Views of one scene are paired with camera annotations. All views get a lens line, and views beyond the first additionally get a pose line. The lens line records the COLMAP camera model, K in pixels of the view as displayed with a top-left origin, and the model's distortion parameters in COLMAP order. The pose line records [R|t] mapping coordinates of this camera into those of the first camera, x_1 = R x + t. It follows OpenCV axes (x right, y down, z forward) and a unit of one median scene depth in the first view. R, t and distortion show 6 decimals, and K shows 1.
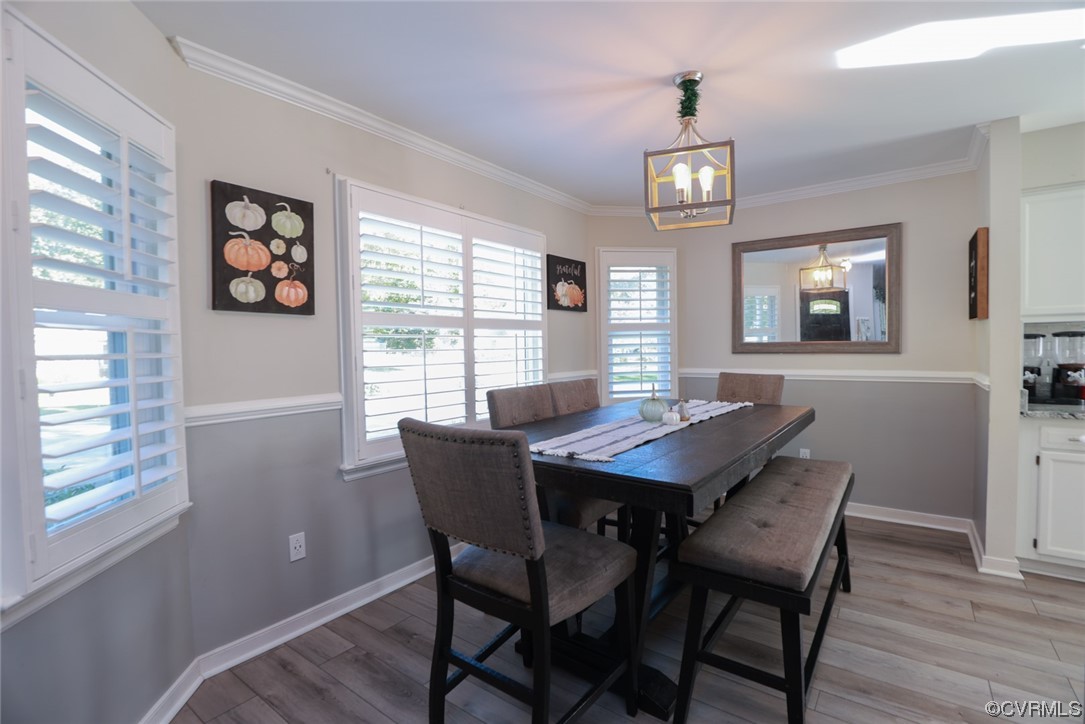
lens RADIAL K [[496.7, 0, 548.0], [0, 496.7, 361.2], [0, 0, 1]] dist [-0.031831, 0.004454]
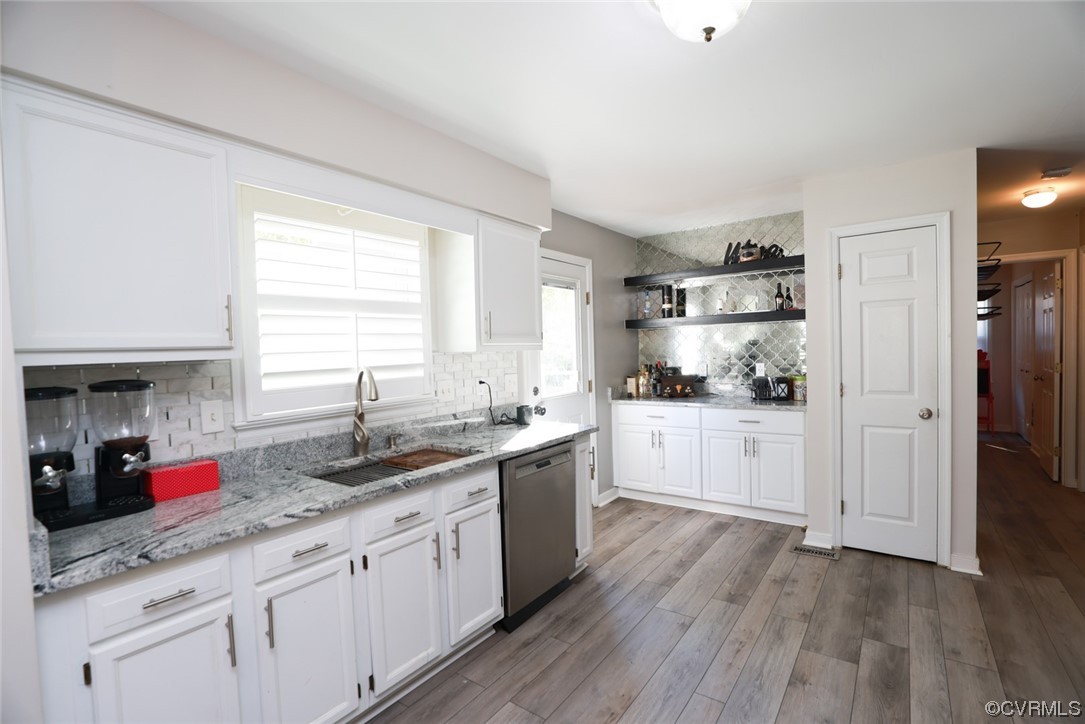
lens RADIAL K [[496.7, 0, 545.3], [0, 496.7, 364.4], [0, 0, 1]] dist [-0.031831, 0.004454]
pose [[-0.006200, -0.011941, 0.999909, 0.552399], [0.063404, 0.997912, 0.012310, -0.058803], [-0.997969, 0.063475, -0.005430, 0.540946]]
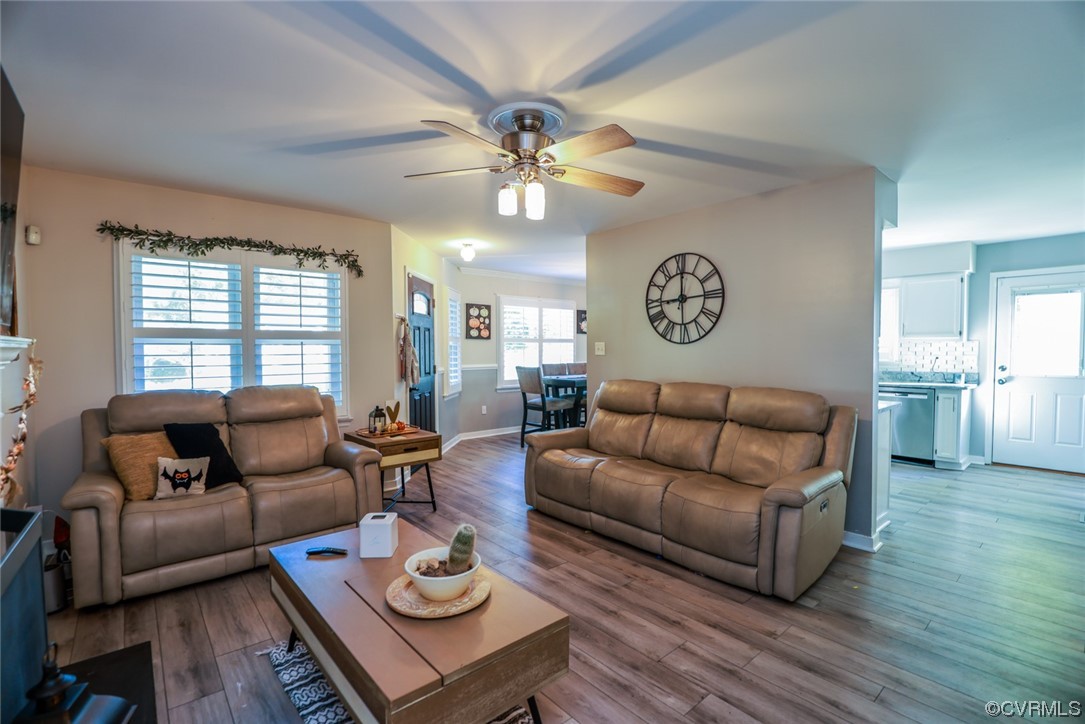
lens RADIAL K [[496.7, 0, 548.7], [0, 496.7, 360.7], [0, 0, 1]] dist [-0.031831, 0.004454]
pose [[0.976909, 0.032188, -0.211217, 0.510548], [-0.030149, 0.999463, 0.012865, -0.006091], [0.211517, -0.006200, 0.977355, -1.807763]]
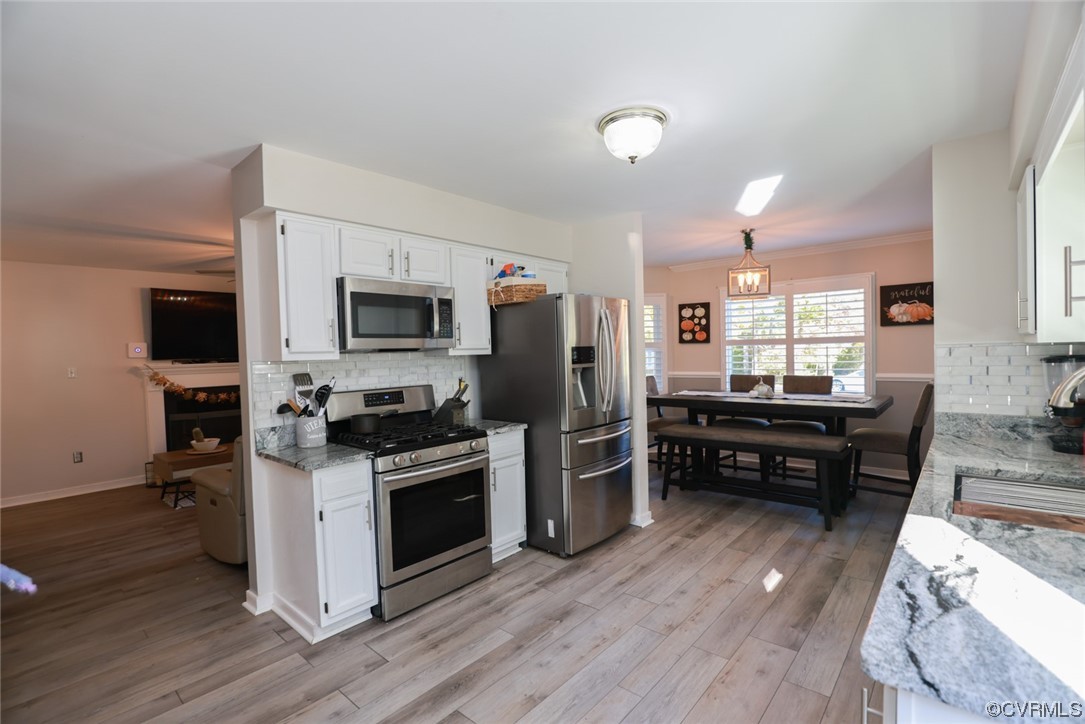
lens RADIAL K [[496.7, 0, 544.2], [0, 496.7, 364.4], [0, 0, 1]] dist [-0.031831, 0.004454]
pose [[-0.074255, 0.044368, -0.996252, 2.002845], [-0.003912, 0.998989, 0.044782, -0.079979], [0.997232, 0.007223, -0.074007, 0.246724]]
